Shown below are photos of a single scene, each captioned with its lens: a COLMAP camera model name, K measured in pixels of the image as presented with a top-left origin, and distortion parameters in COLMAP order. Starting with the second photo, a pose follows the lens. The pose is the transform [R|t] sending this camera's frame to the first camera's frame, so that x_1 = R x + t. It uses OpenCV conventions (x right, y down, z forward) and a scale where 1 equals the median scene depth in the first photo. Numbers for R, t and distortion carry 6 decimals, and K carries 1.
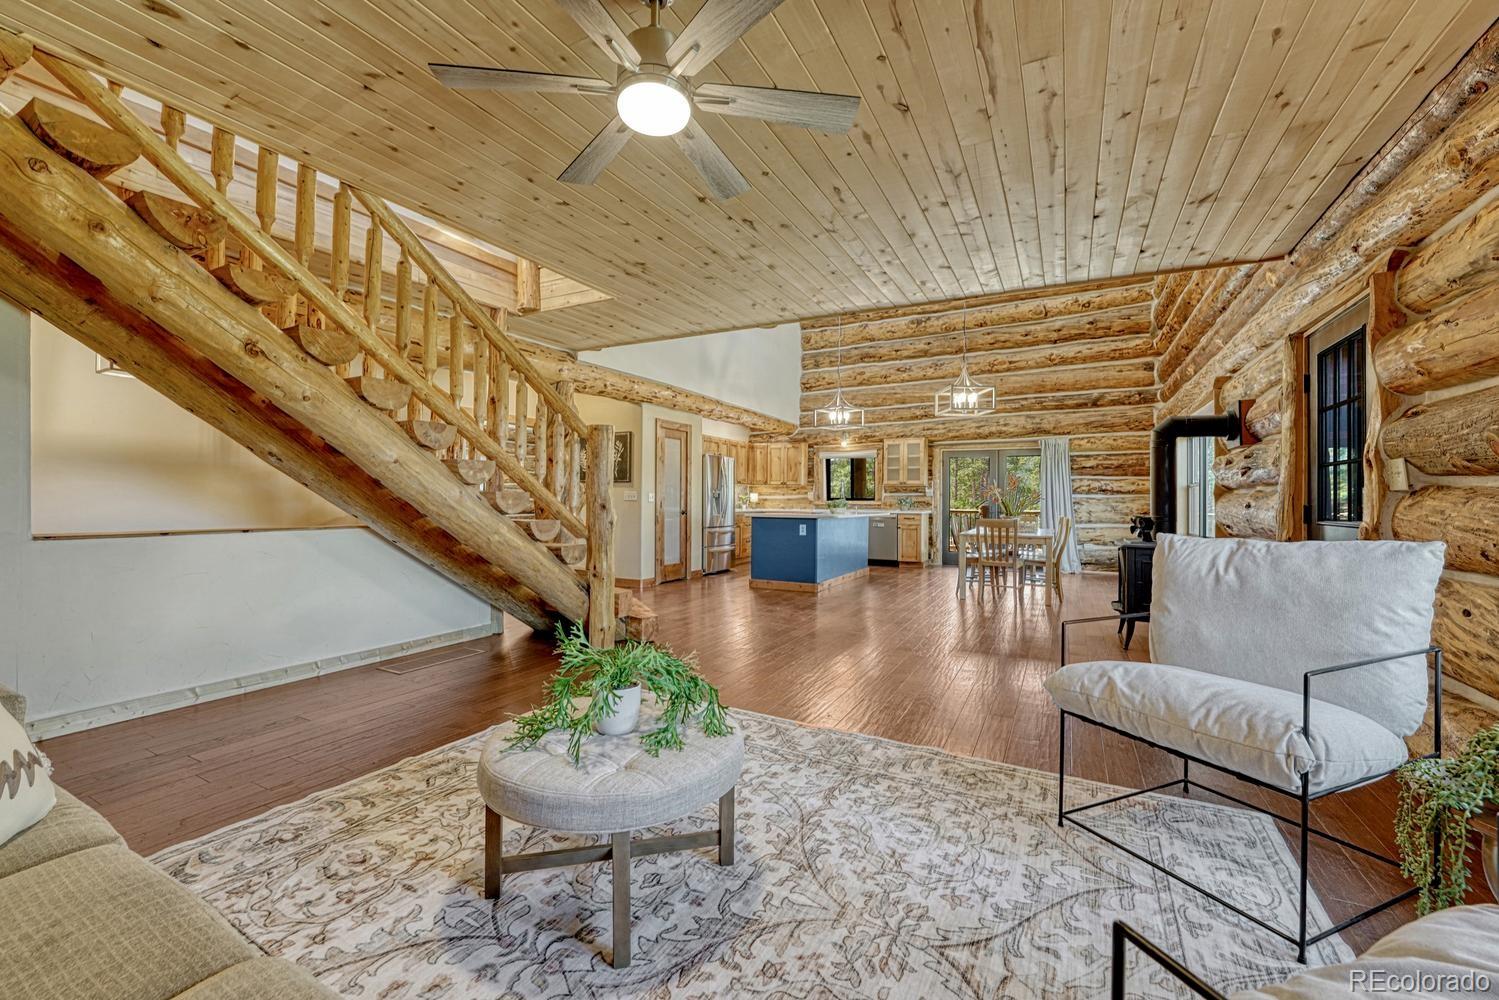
lens RADIAL K [[609.1, 0, 737.0], [0, 609.1, 497.8], [0, 0, 1]] dist [-0.015850, 0.003279]
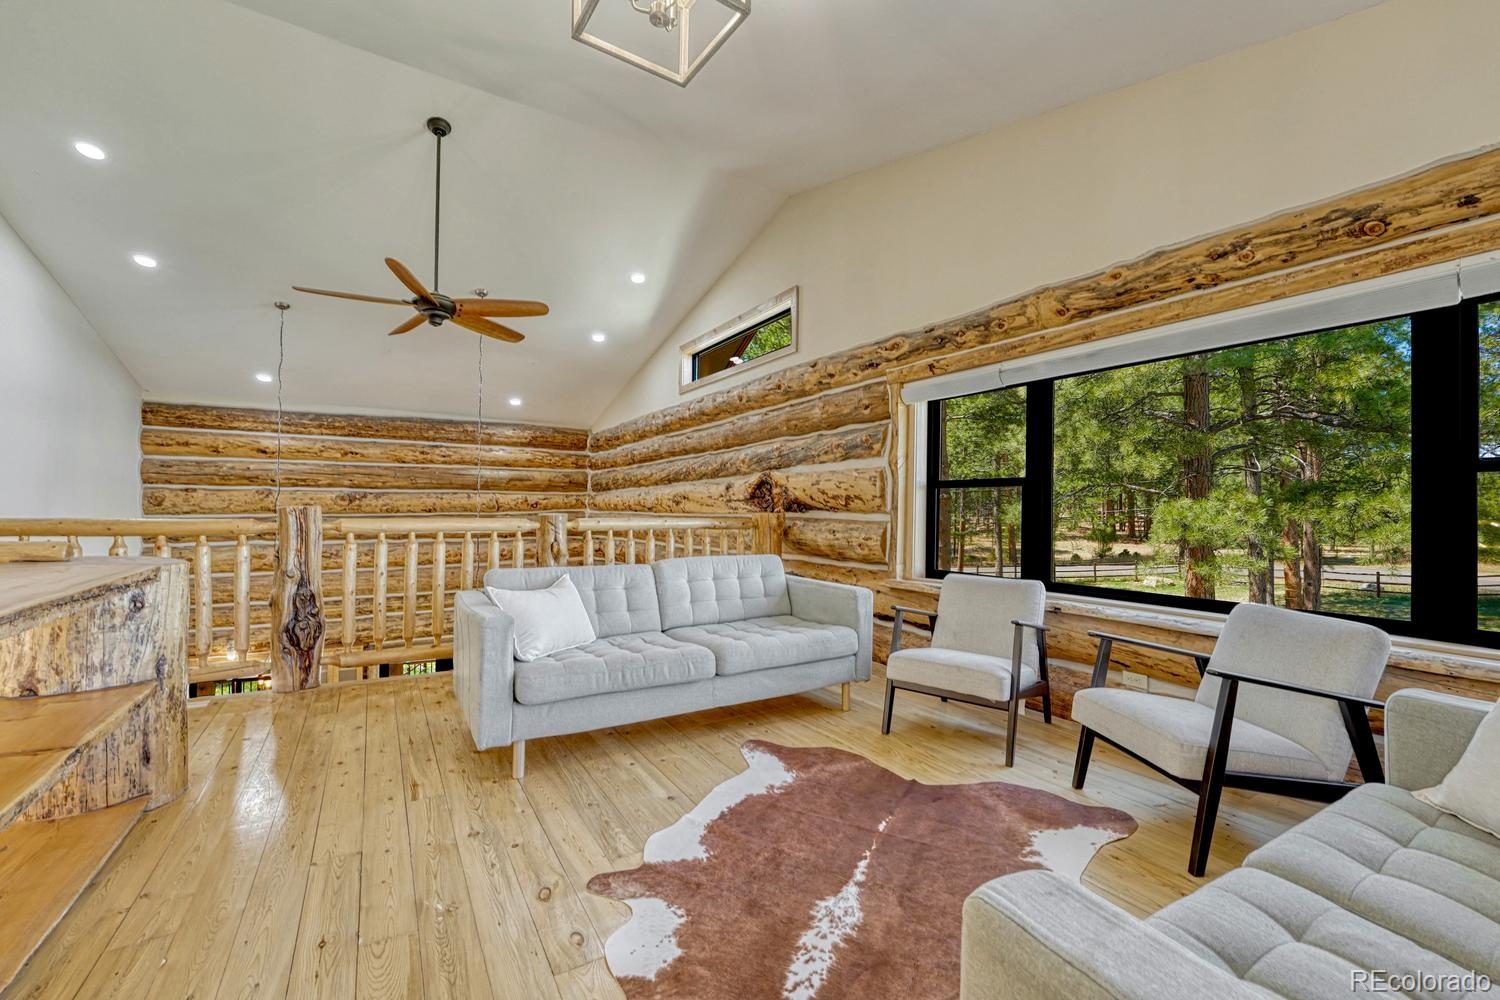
lens RADIAL K [[609.5, 0, 743.2], [0, 609.5, 501.4], [0, 0, 1]] dist [-0.015850, 0.003279]
pose [[0.501519, 0.005404, 0.865129, -0.157582], [-0.005808, 0.999979, -0.002880, -0.313225], [-0.865127, -0.003580, 0.501540, 0.141955]]
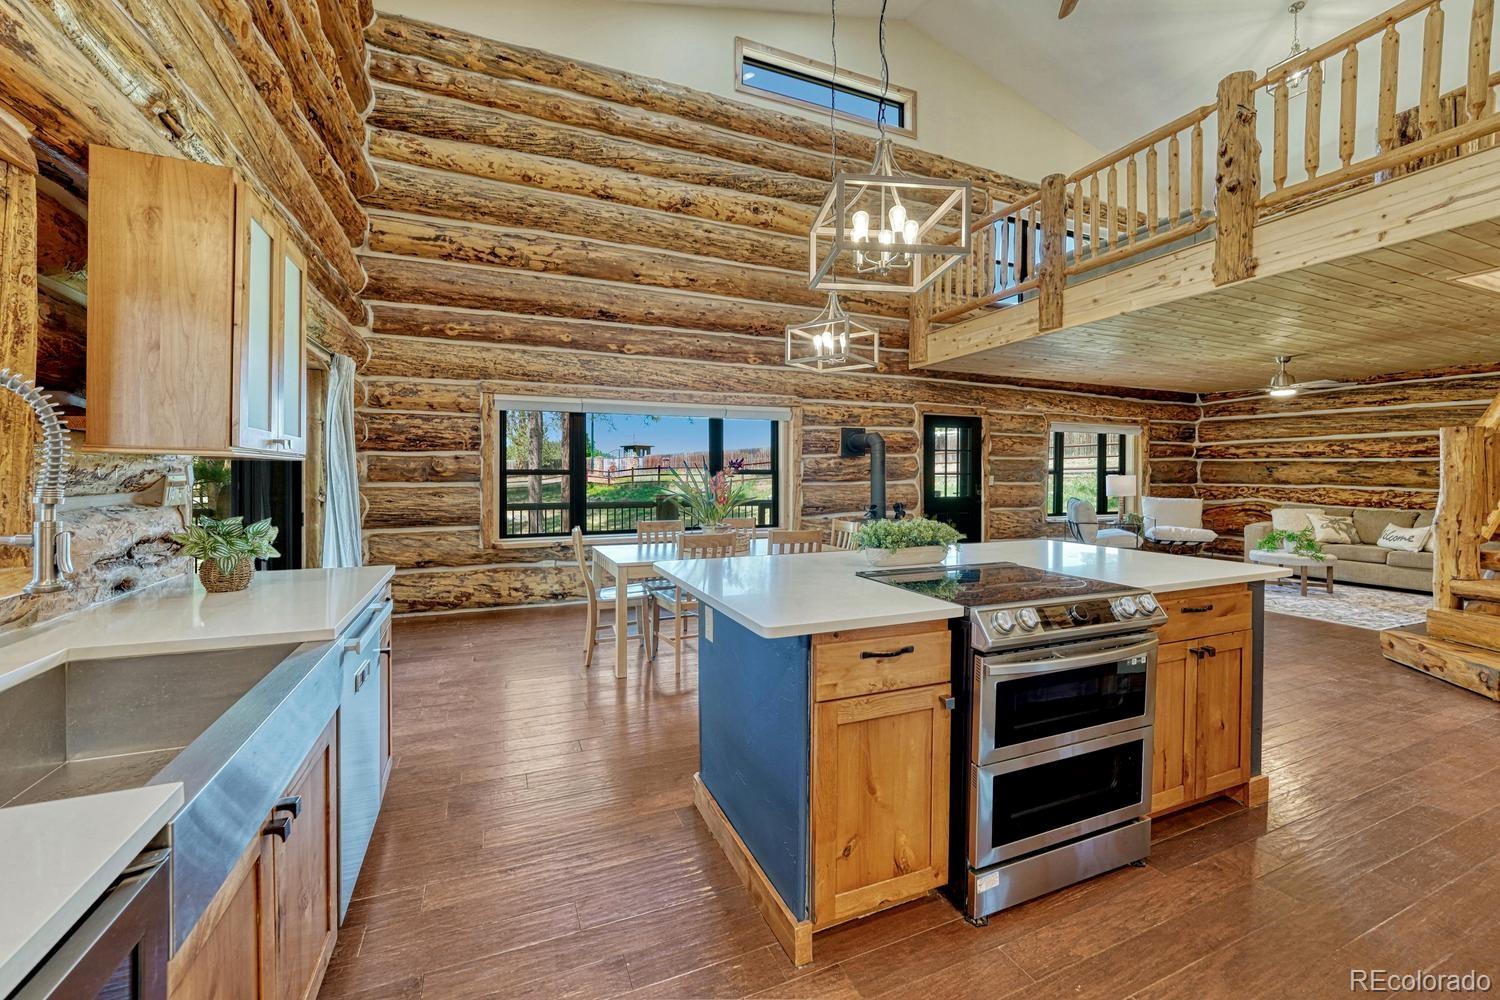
lens RADIAL K [[609.5, 0, 746.5], [0, 609.5, 483.4], [0, 0, 1]] dist [-0.015850, 0.003279]
pose [[-0.789589, -0.015034, 0.613451, 0.035180], [-0.007136, 0.999857, 0.015319, -0.016808], [-0.613594, 0.007719, -0.789584, 1.140141]]
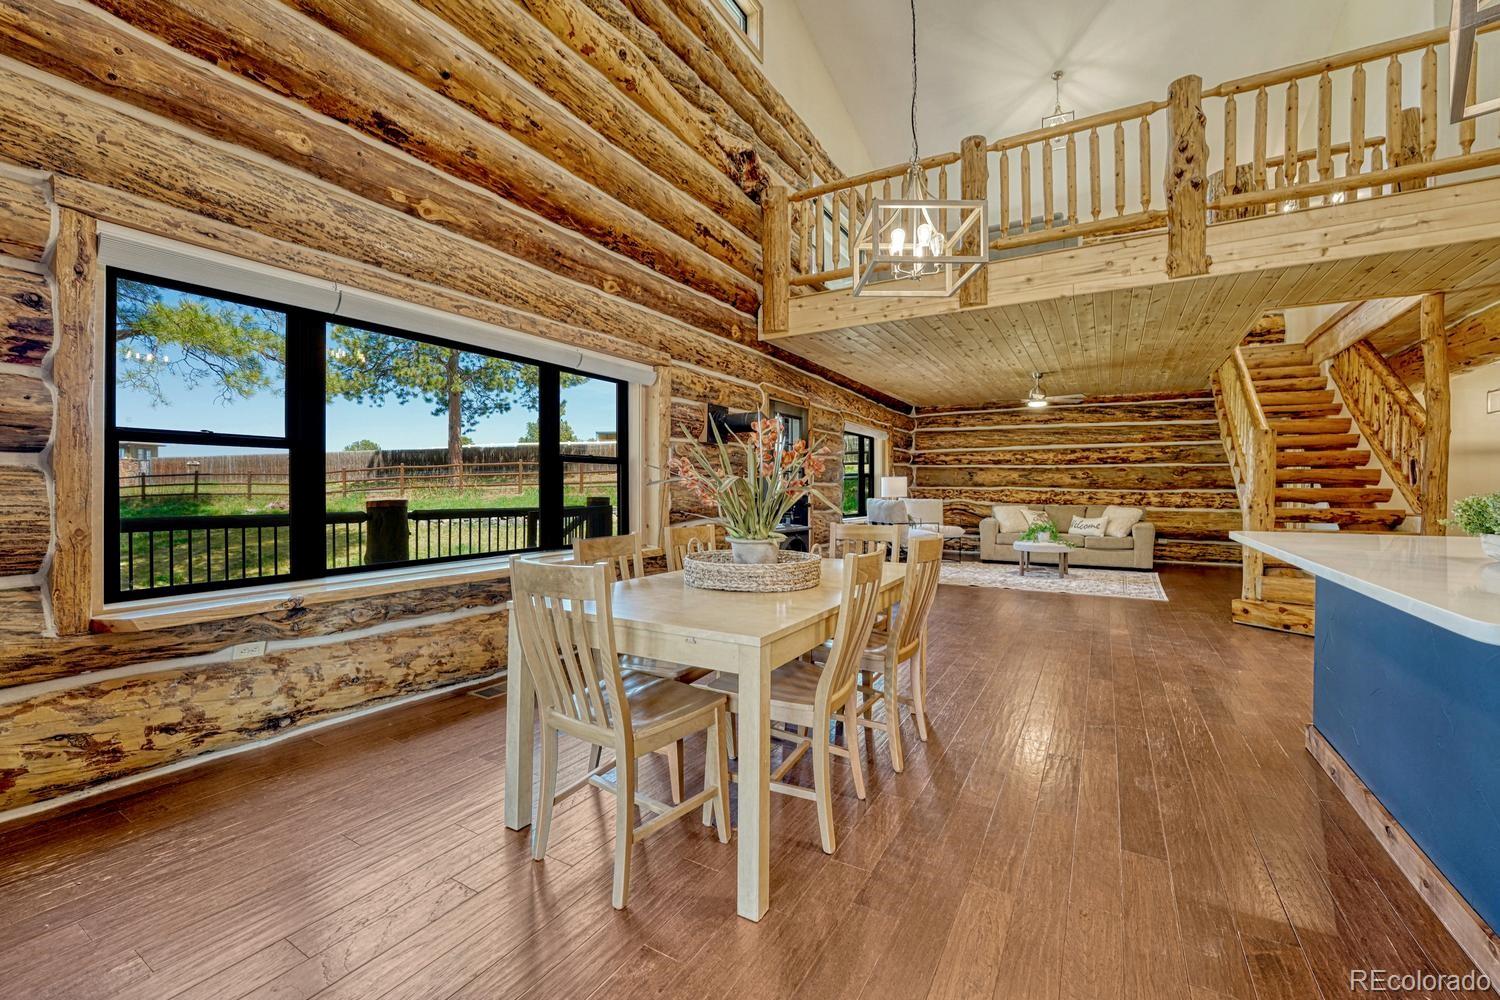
lens RADIAL K [[609.5, 0, 751.1], [0, 609.5, 496.1], [0, 0, 1]] dist [-0.015850, 0.003279]
pose [[-0.999593, -0.009455, 0.026897, 0.344388], [-0.009178, 0.999904, 0.010420, 0.003267], [-0.026993, 0.010169, -0.999584, 1.035060]]
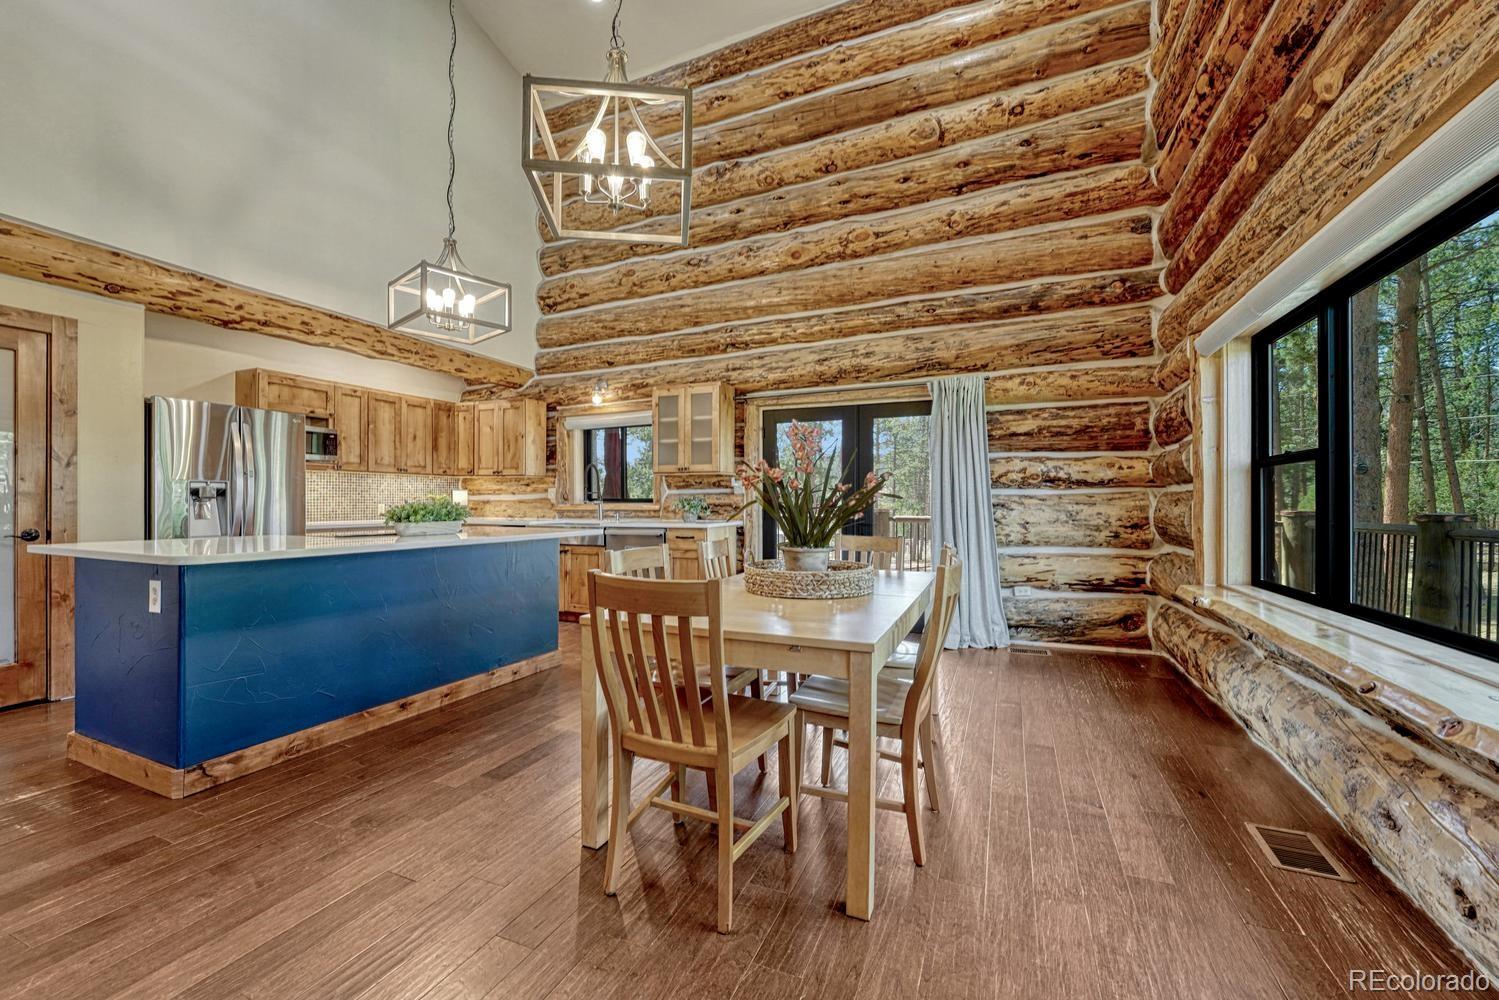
lens RADIAL K [[609.1, 0, 744.6], [0, 609.1, 501.1], [0, 0, 1]] dist [-0.015850, 0.003279]
pose [[0.996159, -0.003708, 0.087481, 0.298152], [0.003674, 0.999993, 0.000551, 0.003025], [-0.087483, -0.000227, 0.996166, 0.505642]]
